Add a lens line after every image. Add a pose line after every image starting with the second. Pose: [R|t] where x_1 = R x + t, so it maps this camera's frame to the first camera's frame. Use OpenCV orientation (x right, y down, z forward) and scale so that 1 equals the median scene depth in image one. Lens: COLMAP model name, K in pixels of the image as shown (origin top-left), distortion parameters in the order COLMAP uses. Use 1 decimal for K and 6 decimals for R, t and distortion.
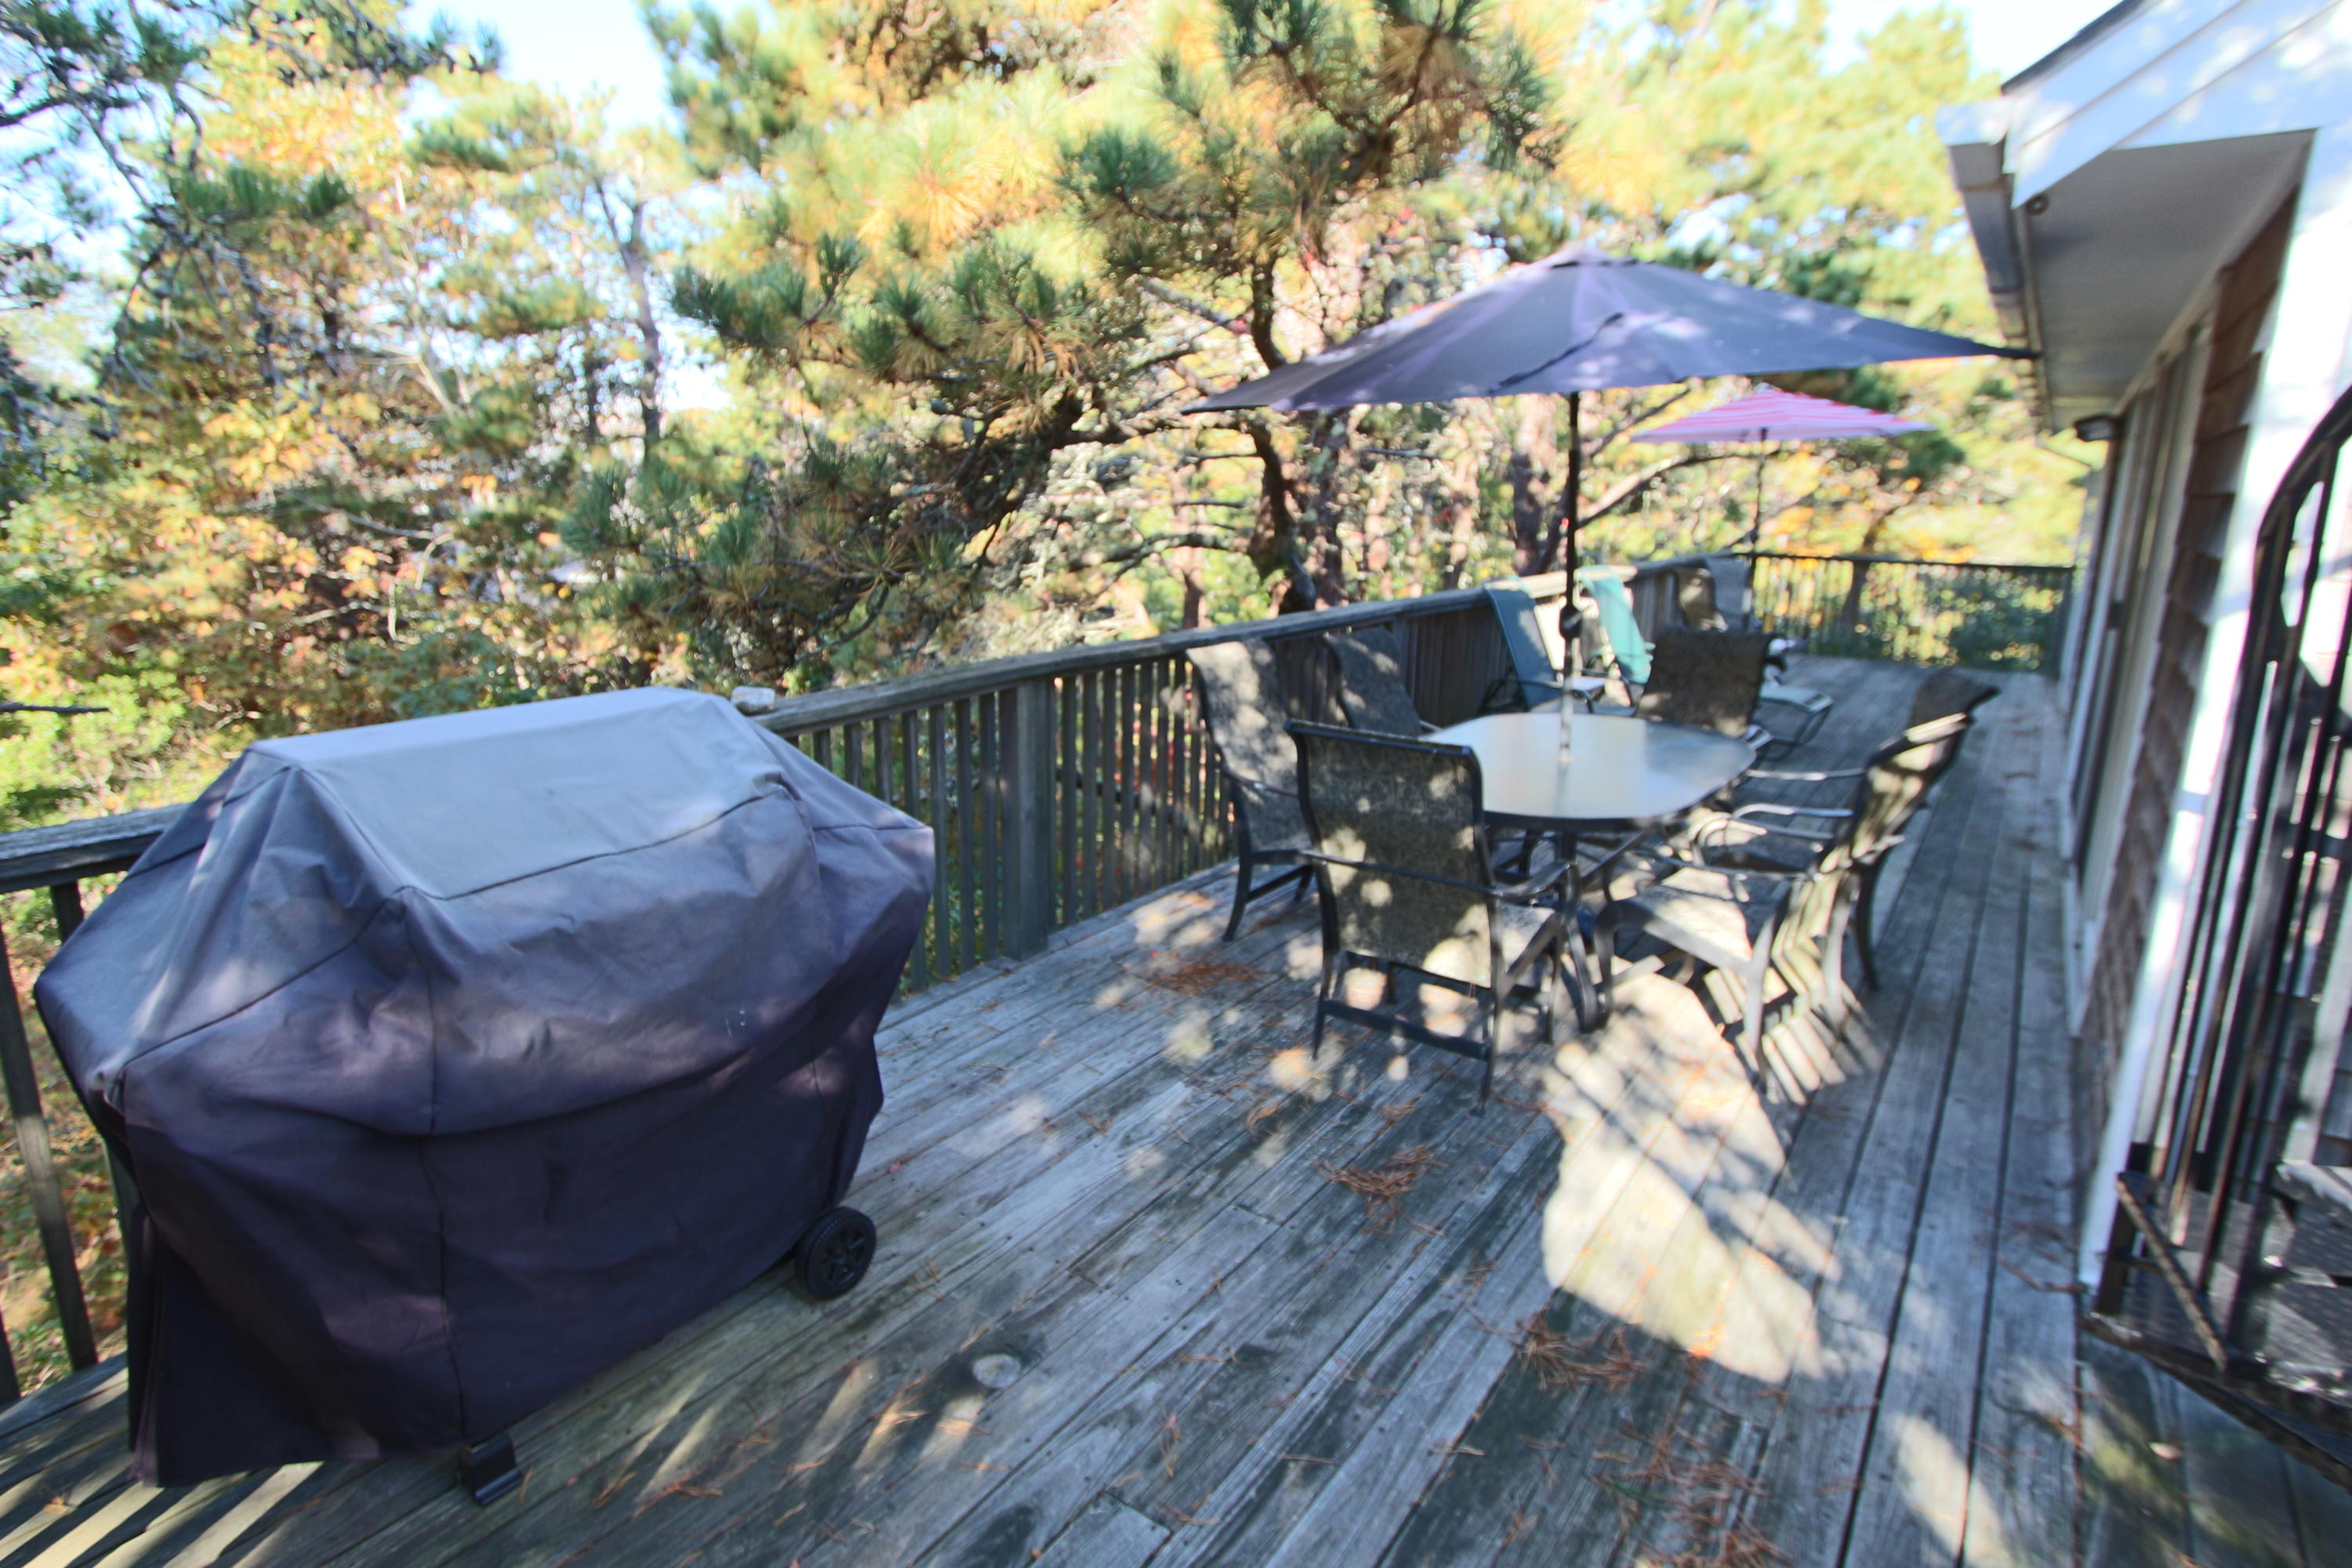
lens RADIAL K [[1220.8, 0, 1175.1], [0, 1220.8, 782.2], [0, 0, 1]] dist [-0.007367, -0.002161]
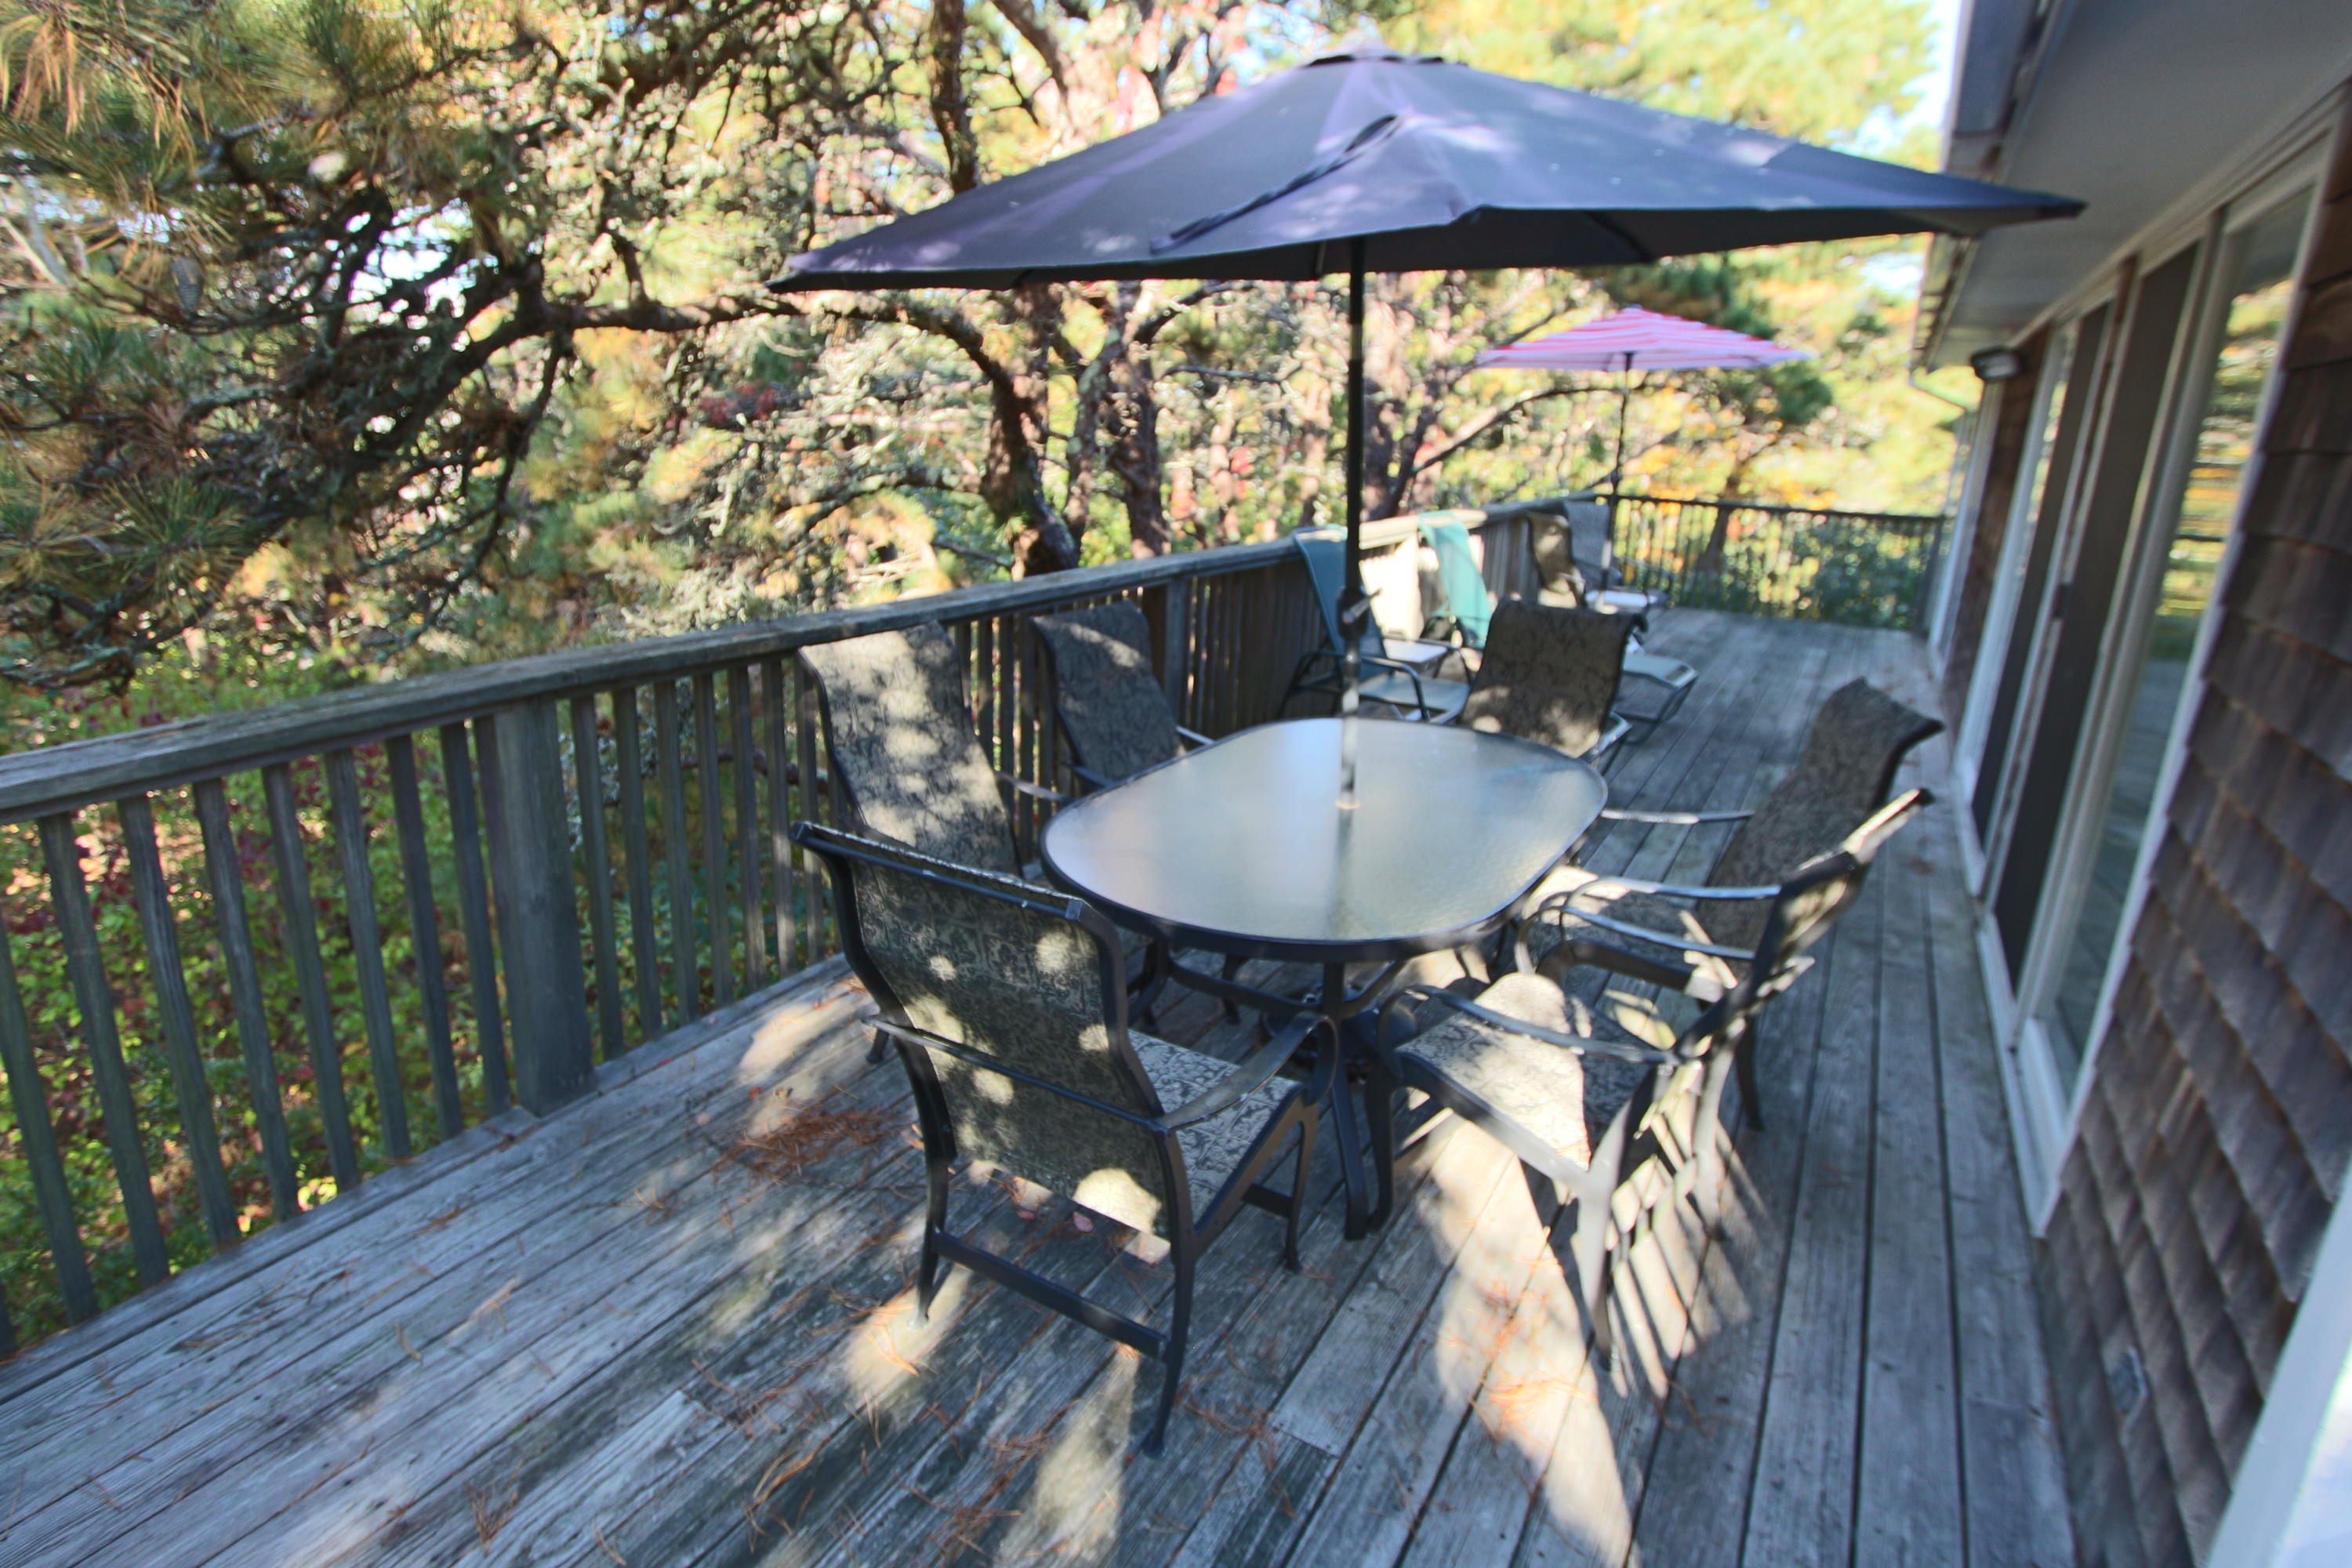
lens RADIAL K [[1220.8, 0, 1172.4], [0, 1220.8, 775.2], [0, 0, 1]] dist [-0.007367, -0.002161]
pose [[0.995279, -0.002934, 0.097008, 0.052167], [-0.002248, 0.998578, 0.053265, -0.025903], [-0.097027, -0.053232, 0.993857, 0.107019]]
